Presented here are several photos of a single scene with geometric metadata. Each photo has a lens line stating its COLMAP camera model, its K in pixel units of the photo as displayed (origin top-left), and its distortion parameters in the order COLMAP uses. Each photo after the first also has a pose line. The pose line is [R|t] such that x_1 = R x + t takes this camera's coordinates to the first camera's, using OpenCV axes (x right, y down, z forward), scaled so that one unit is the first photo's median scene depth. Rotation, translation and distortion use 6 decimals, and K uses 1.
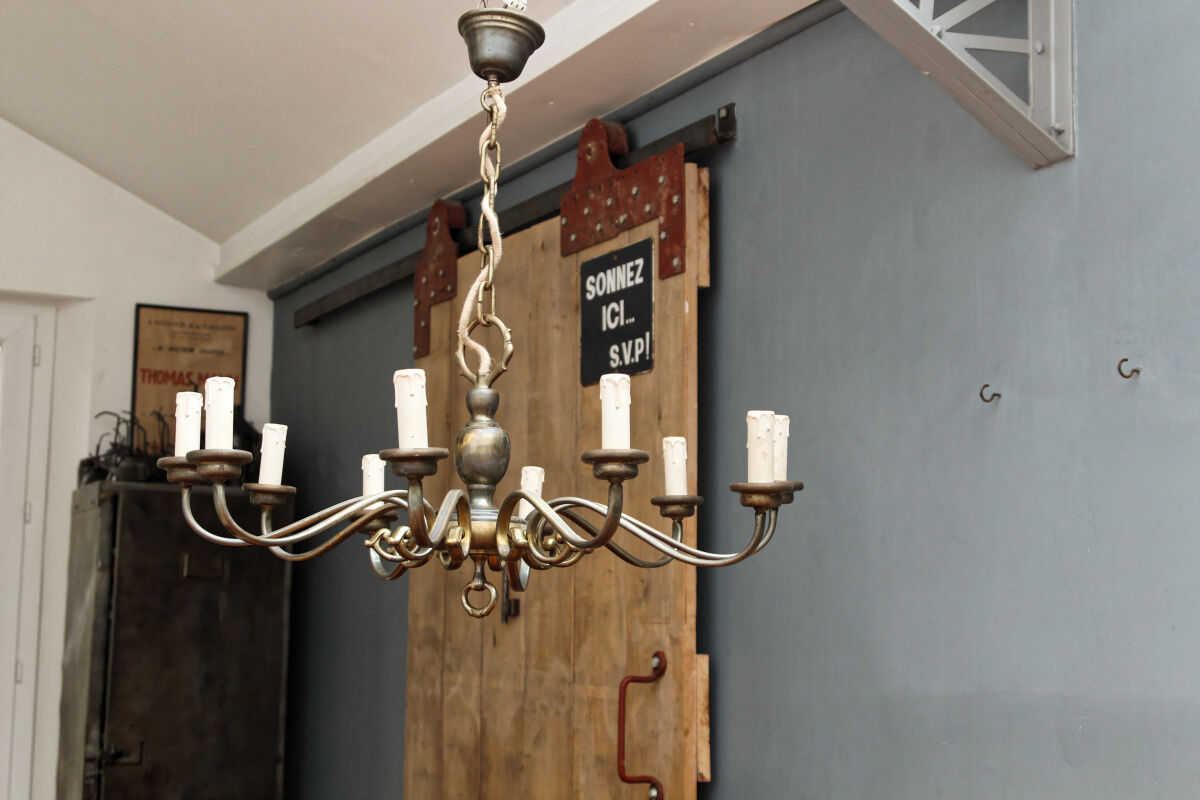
lens RADIAL K [[1773.1, 0, 600.0], [0, 1773.1, 400.0], [0, 0, 1]] dist [0.040716, 0.010869]
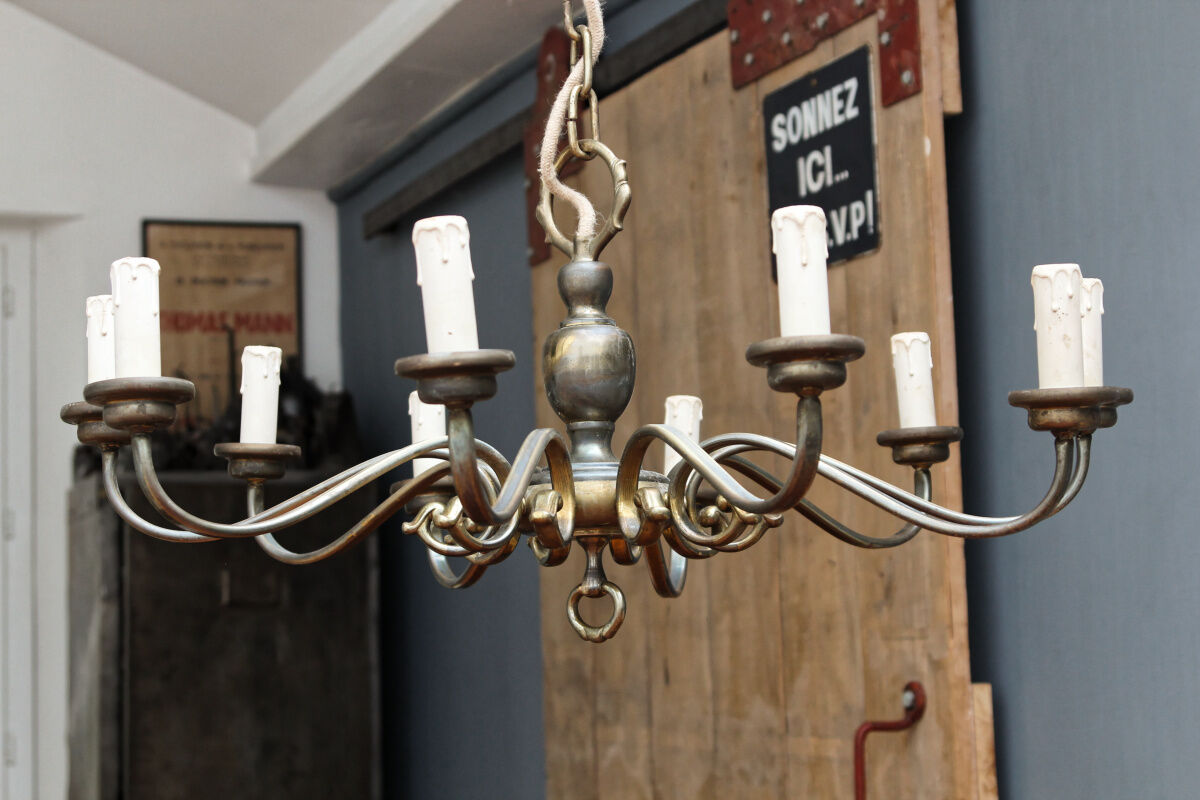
lens RADIAL K [[2573.6, 0, 600.0], [0, 2573.6, 400.0], [0, 0, 1]] dist [0.066872, -0.066674]
pose [[0.994952, -0.054766, -0.084089, 0.004598], [0.057186, 0.998008, 0.026644, 0.007943], [0.082462, -0.031318, 0.996102, 0.060493]]
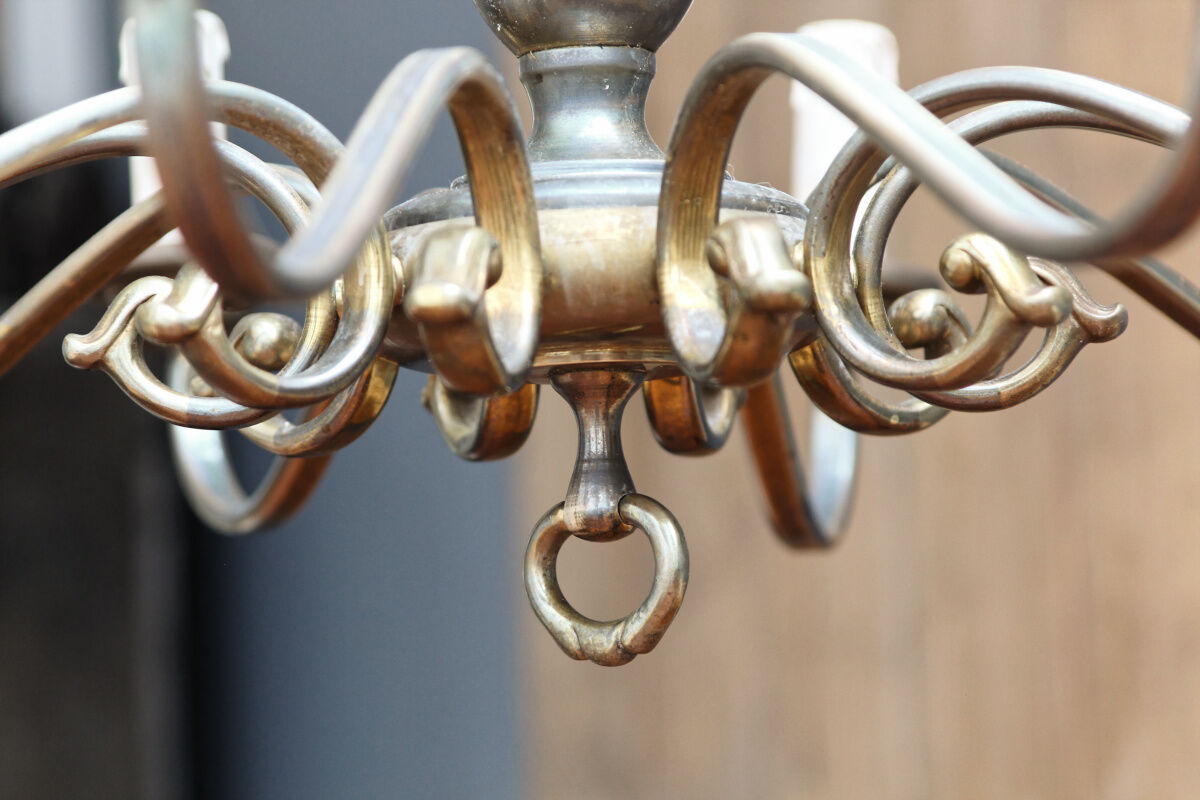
lens RADIAL K [[5473.1, 0, 600.0], [0, 5473.1, 400.0], [0, 0, 1]] dist [-0.001877, 0.055716]
pose [[0.993512, -0.058504, -0.097528, -0.001352], [0.065096, 0.995704, 0.065841, 0.021147], [0.093257, -0.071763, 0.993052, 0.154270]]
